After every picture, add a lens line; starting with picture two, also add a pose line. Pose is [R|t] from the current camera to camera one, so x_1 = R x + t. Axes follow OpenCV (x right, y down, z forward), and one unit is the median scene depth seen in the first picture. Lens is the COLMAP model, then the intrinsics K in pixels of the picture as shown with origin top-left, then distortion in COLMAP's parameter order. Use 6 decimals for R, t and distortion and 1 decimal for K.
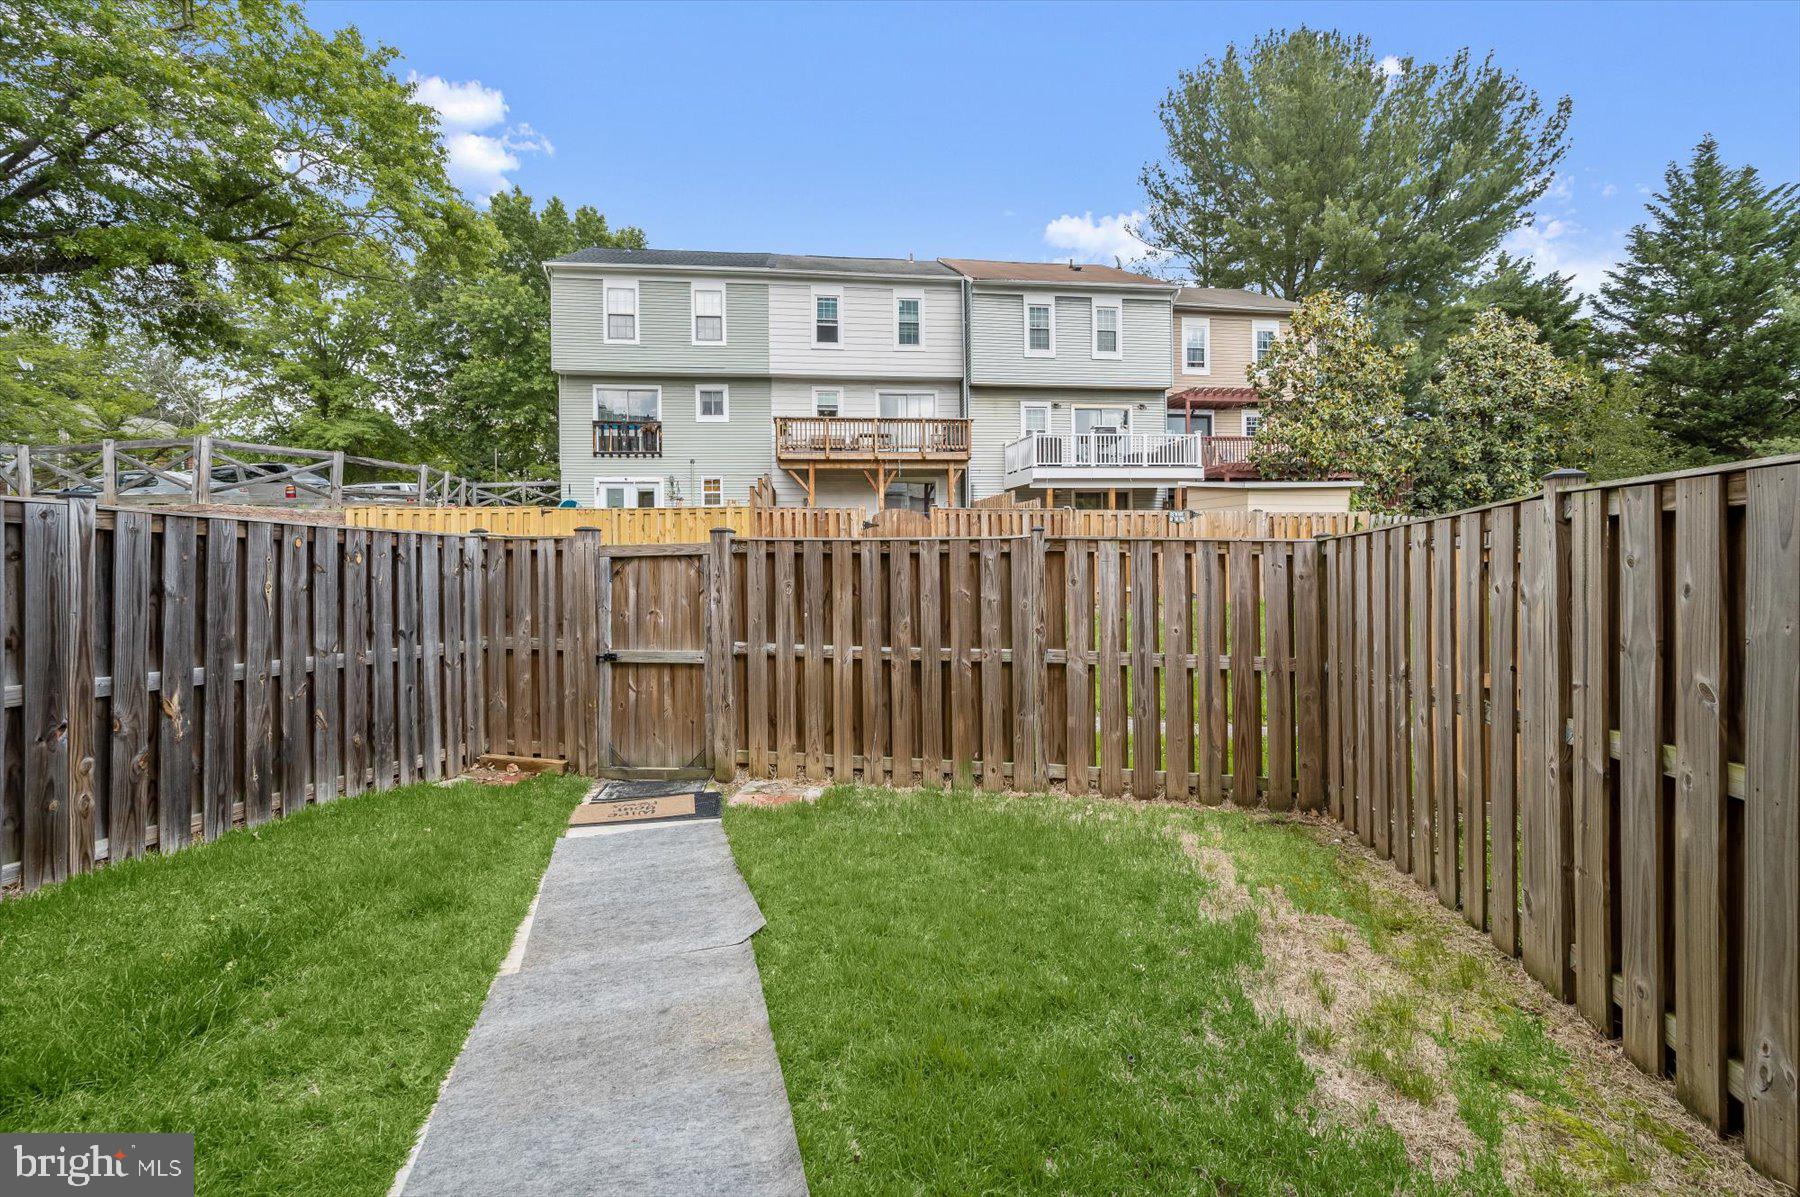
lens RADIAL K [[734.2, 0, 897.6], [0, 734.2, 548.0], [0, 0, 1]] dist [-0.002361, 0.000757]
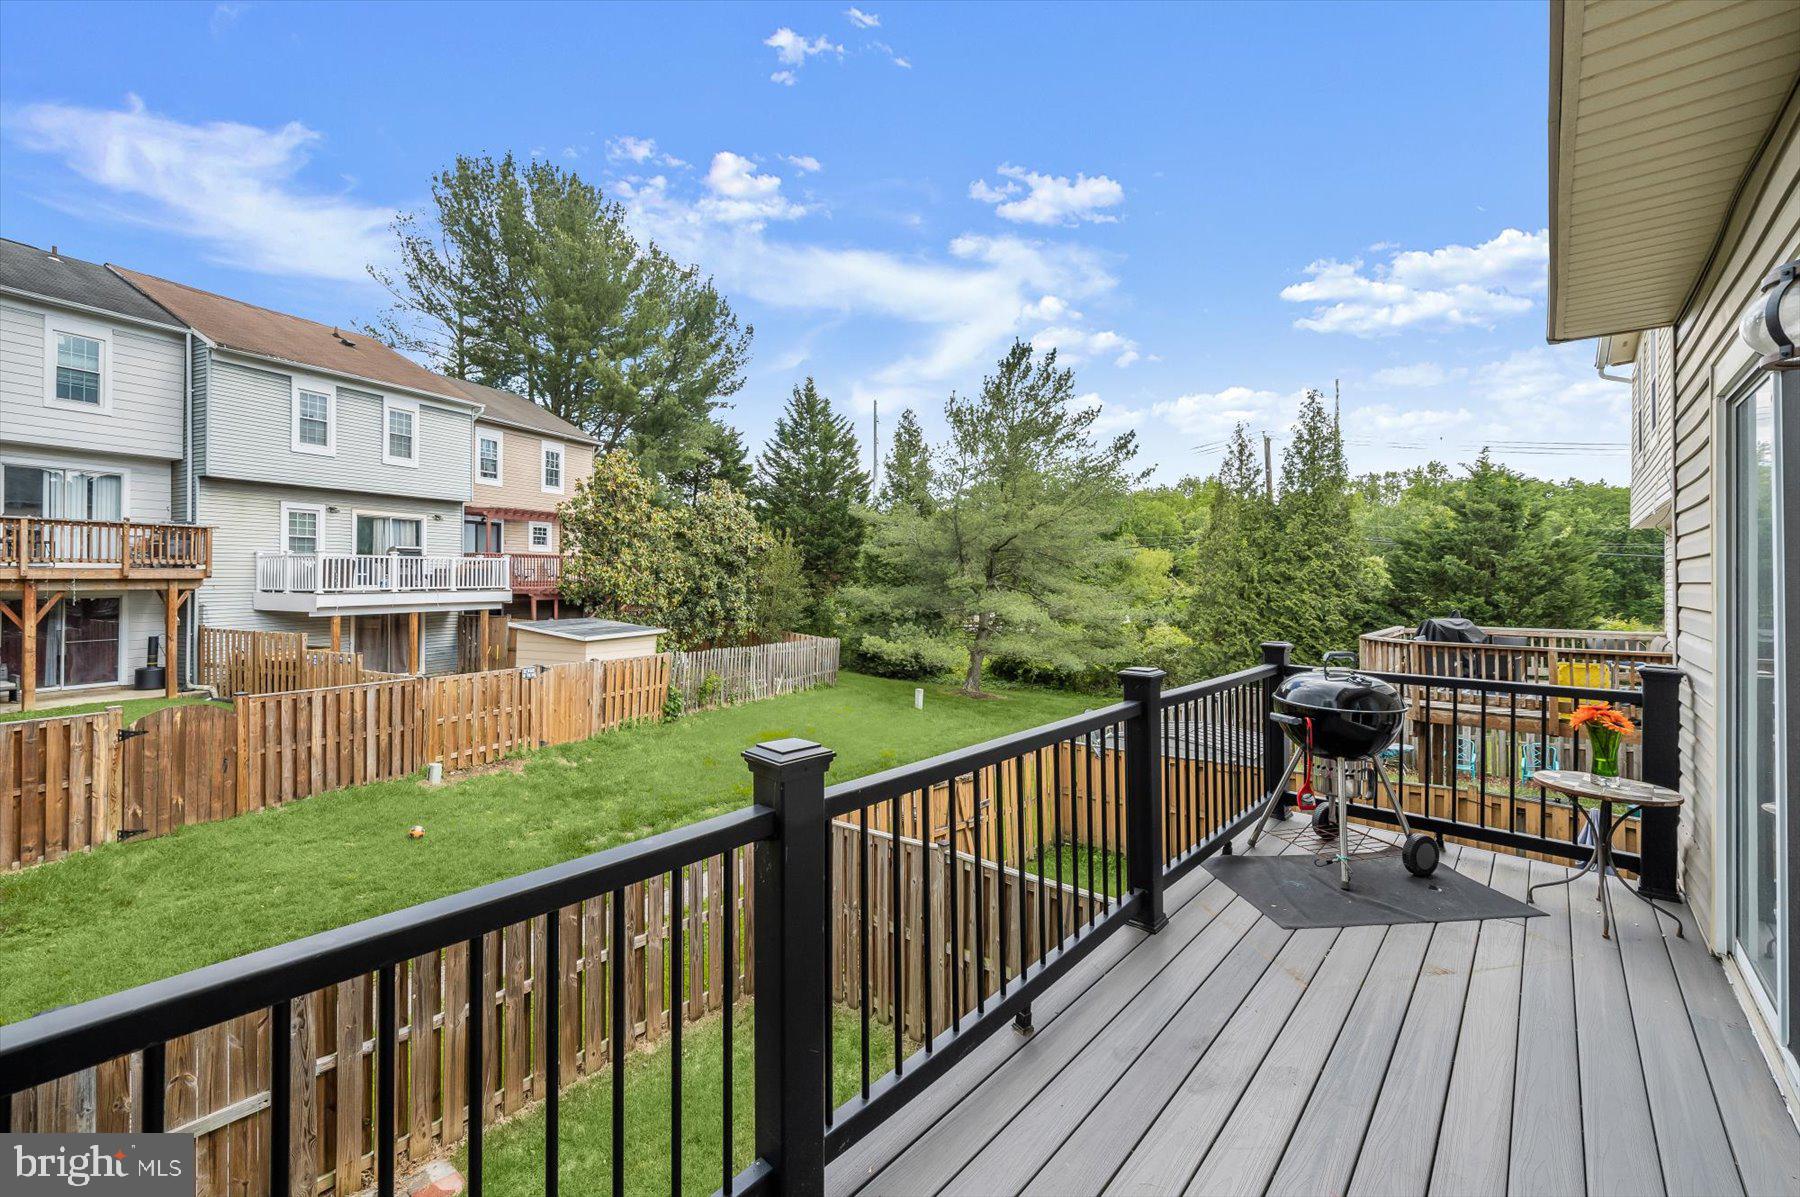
lens RADIAL K [[734.2, 0, 897.6], [0, 734.2, 548.0], [0, 0, 1]] dist [-0.002361, 0.000757]
pose [[0.535816, 0.030981, 0.843766, -0.153787], [-0.001744, 0.999365, -0.035587, -0.117274], [-0.844333, 0.017596, 0.535530, -0.027600]]
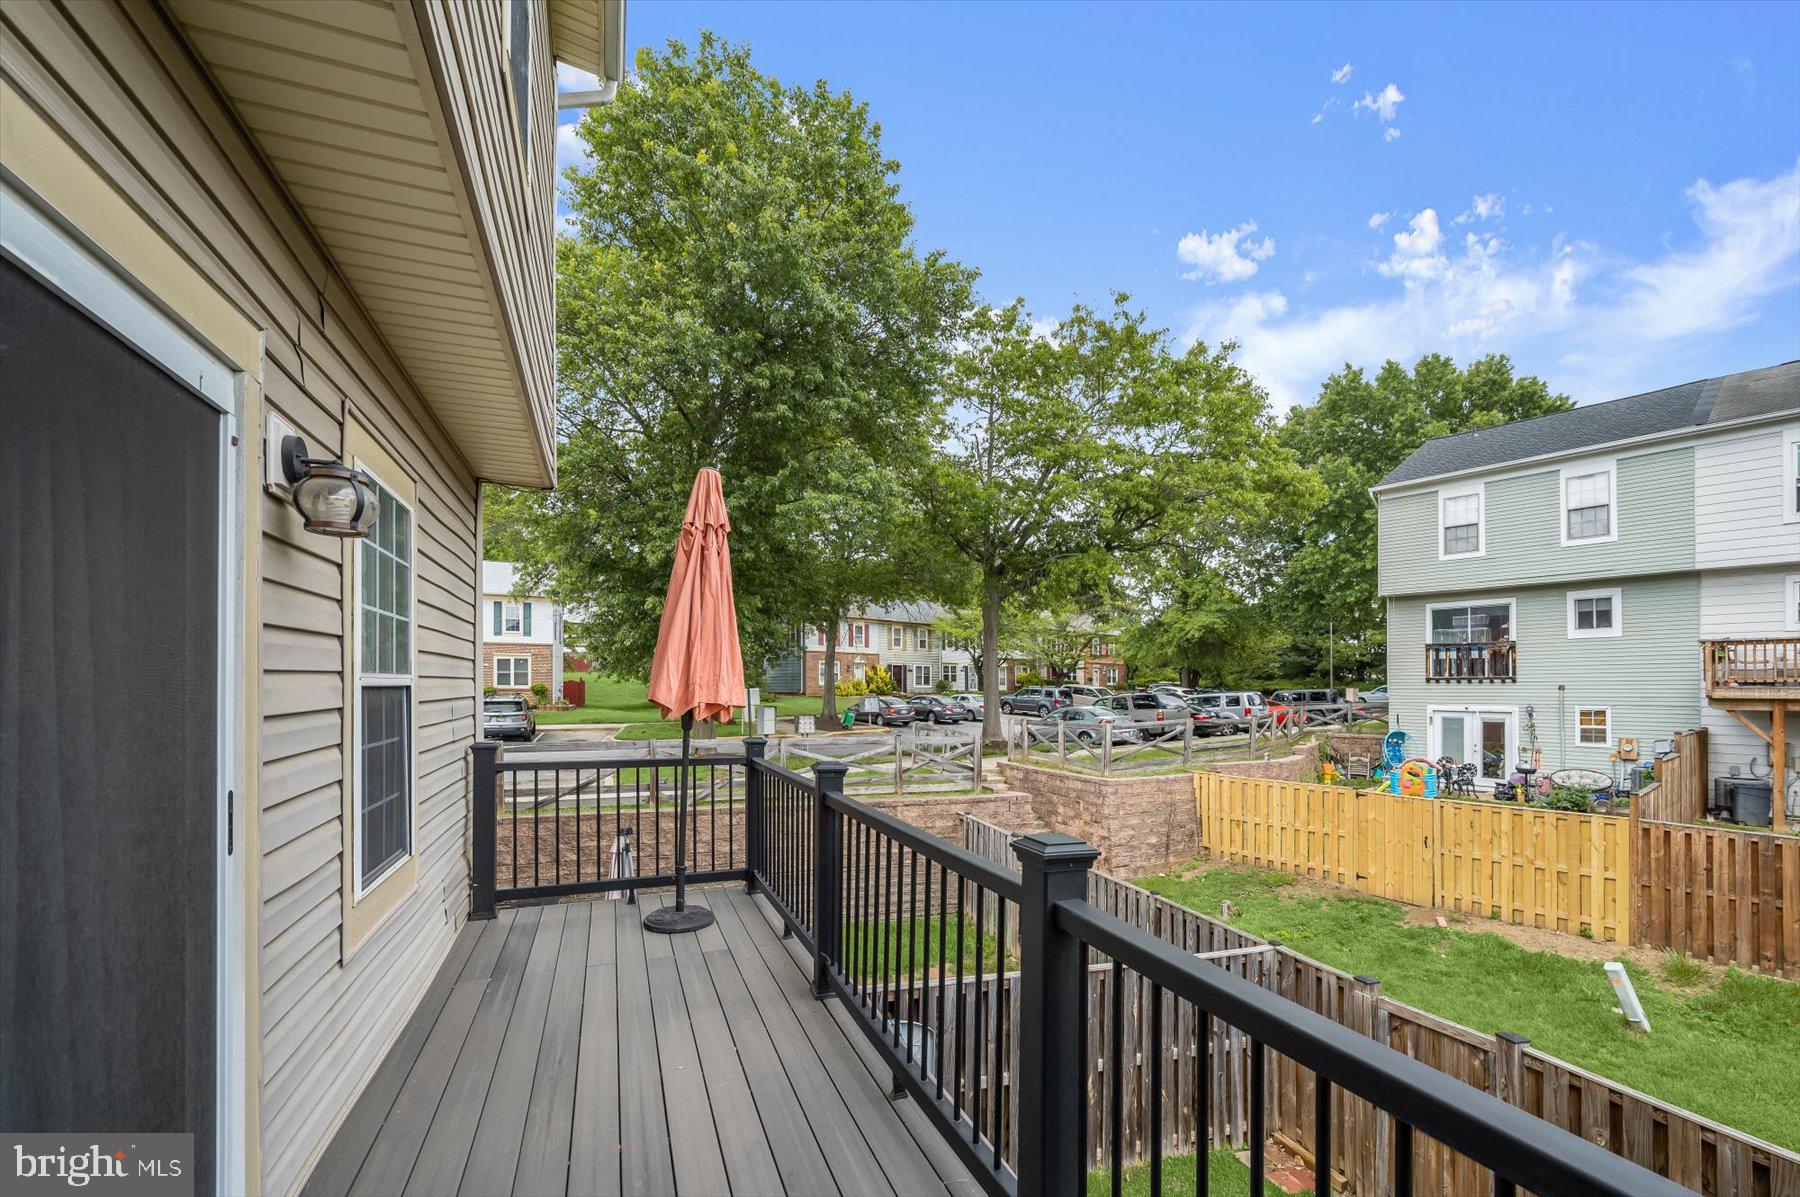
lens RADIAL K [[740.1, 0, 903.1], [0, 740.1, 686.0], [0, 0, 1]] dist [-0.010154, 0.000325]
pose [[0.513944, -0.000149, -0.857824, 0.042825], [-0.001591, 0.999998, -0.001127, -0.119204], [0.857822, 0.001944, 0.513942, -0.041922]]
